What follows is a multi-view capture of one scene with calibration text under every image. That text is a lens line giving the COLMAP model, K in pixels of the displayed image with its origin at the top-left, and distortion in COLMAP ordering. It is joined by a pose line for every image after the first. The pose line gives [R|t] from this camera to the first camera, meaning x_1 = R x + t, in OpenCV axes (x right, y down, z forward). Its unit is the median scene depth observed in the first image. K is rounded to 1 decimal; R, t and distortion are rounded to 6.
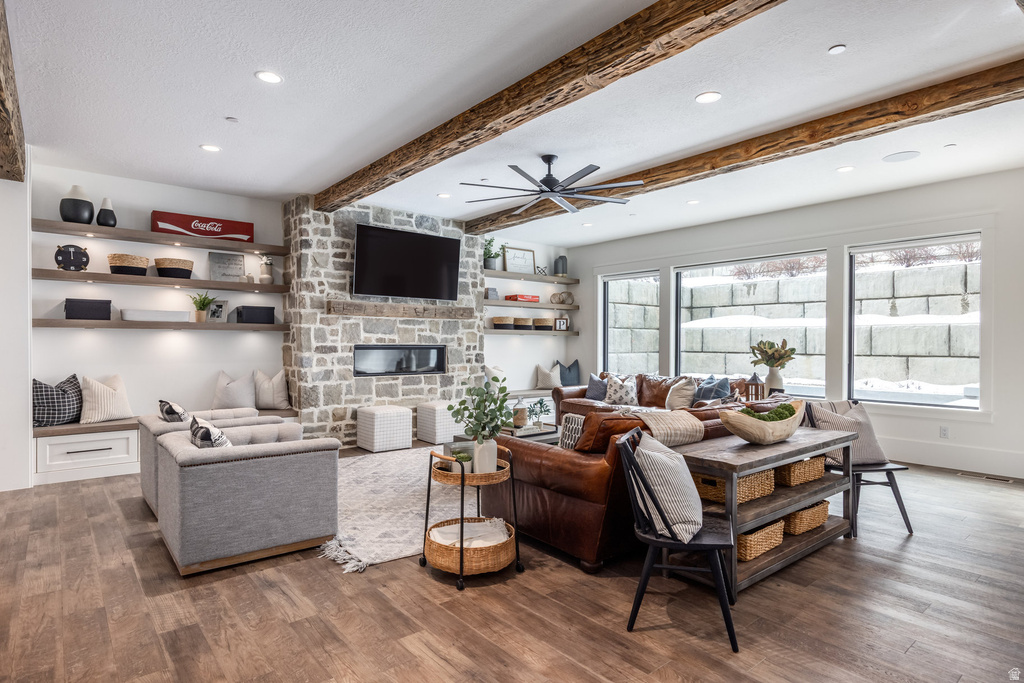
lens RADIAL K [[552.5, 0, 521.3], [0, 552.5, 343.8], [0, 0, 1]] dist [0.003075, -0.000571]
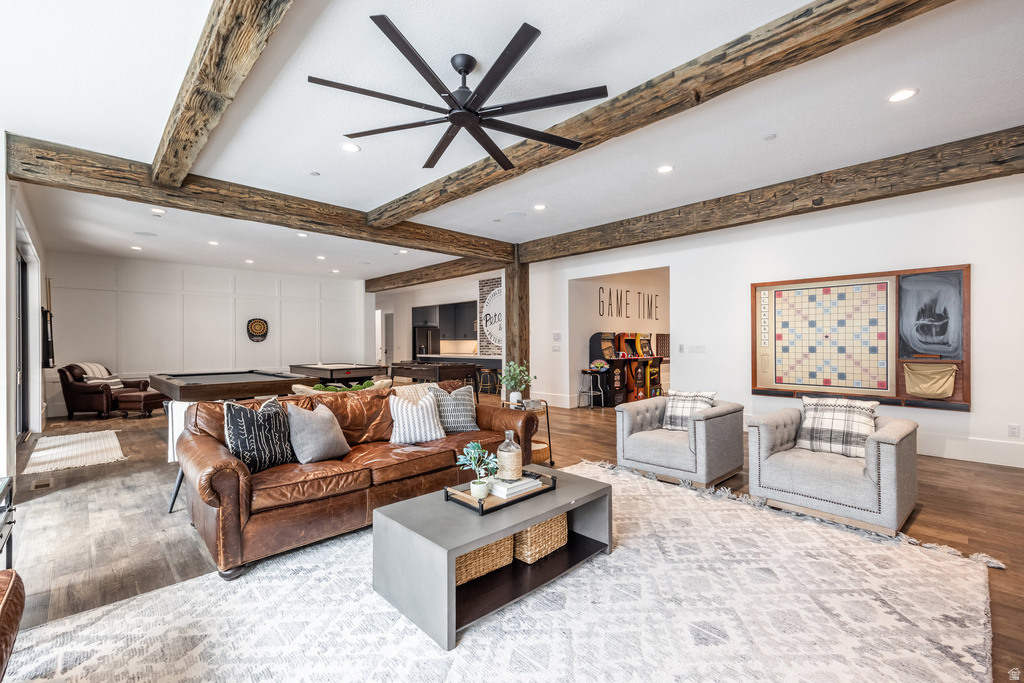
lens RADIAL K [[421.3, 0, 506.9], [0, 421.3, 344.3], [0, 0, 1]] dist [-0.000896, 0.000072]
pose [[-0.998858, 0.000537, -0.047776, 0.018376], [0.000503, 1.000000, 0.000730, 0.001490], [0.047777, 0.000705, -0.998858, 1.175566]]
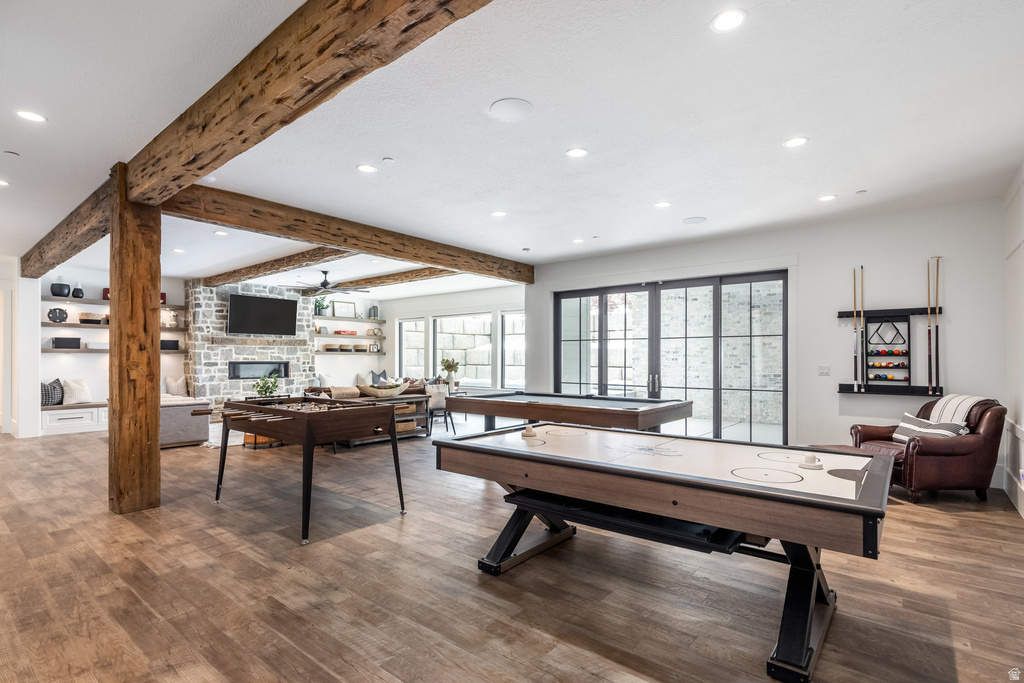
lens RADIAL K [[500.2, 0, 519.3], [0, 500.2, 355.3], [0, 0, 1]] dist [-0.002469, 0.002044]
pose [[0.982803, -0.001542, 0.184649, 0.324740], [0.002943, 0.999969, -0.007314, -0.003806], [-0.184632, 0.007732, 0.982777, -0.763577]]
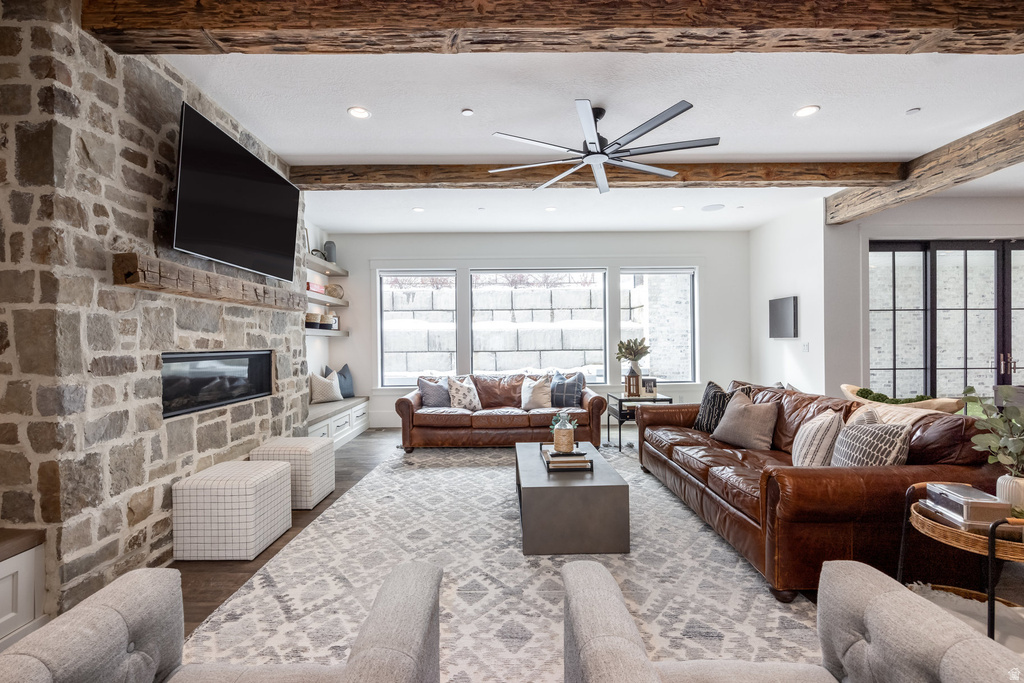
lens RADIAL K [[449.4, 0, 502.1], [0, 449.4, 344.7], [0, 0, 1]] dist [-0.004342, -0.000341]
pose [[0.634965, -0.015268, 0.772390, -0.428793], [0.016134, 0.999849, 0.006501, -0.003623], [-0.772372, 0.008334, 0.635116, 0.540090]]
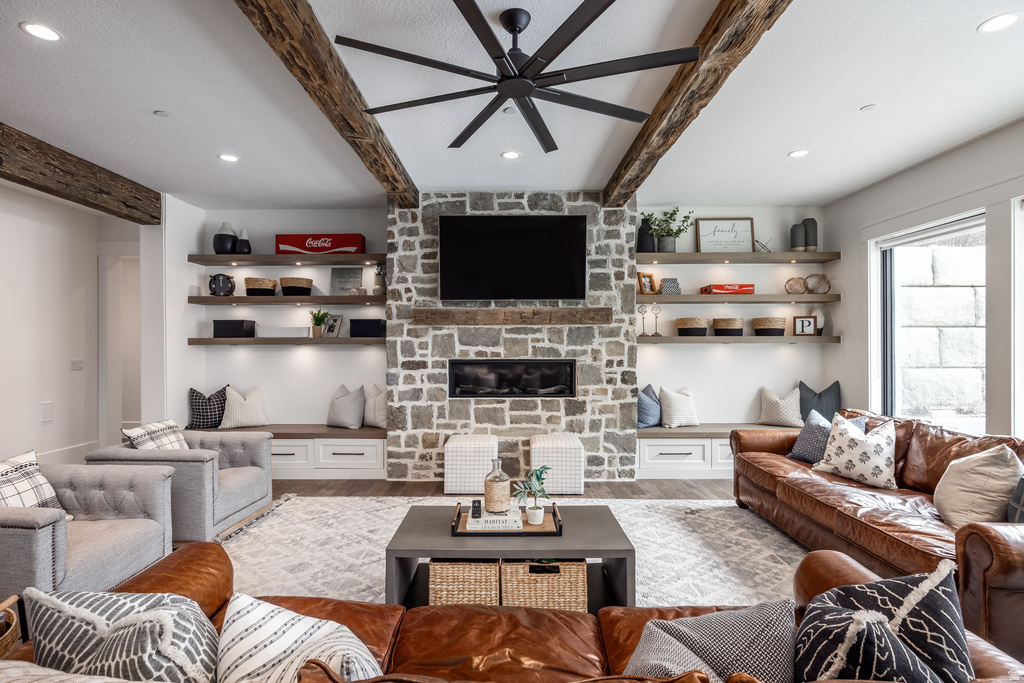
lens RADIAL K [[500.2, 0, 508.5], [0, 500.2, 348.4], [0, 0, 1]] dist [-0.002469, 0.002044]
pose [[0.761828, -0.005159, -0.647759, 0.272861], [0.004951, 0.999985, -0.002142, -0.013759], [0.647761, -0.001575, 0.761842, 0.491253]]
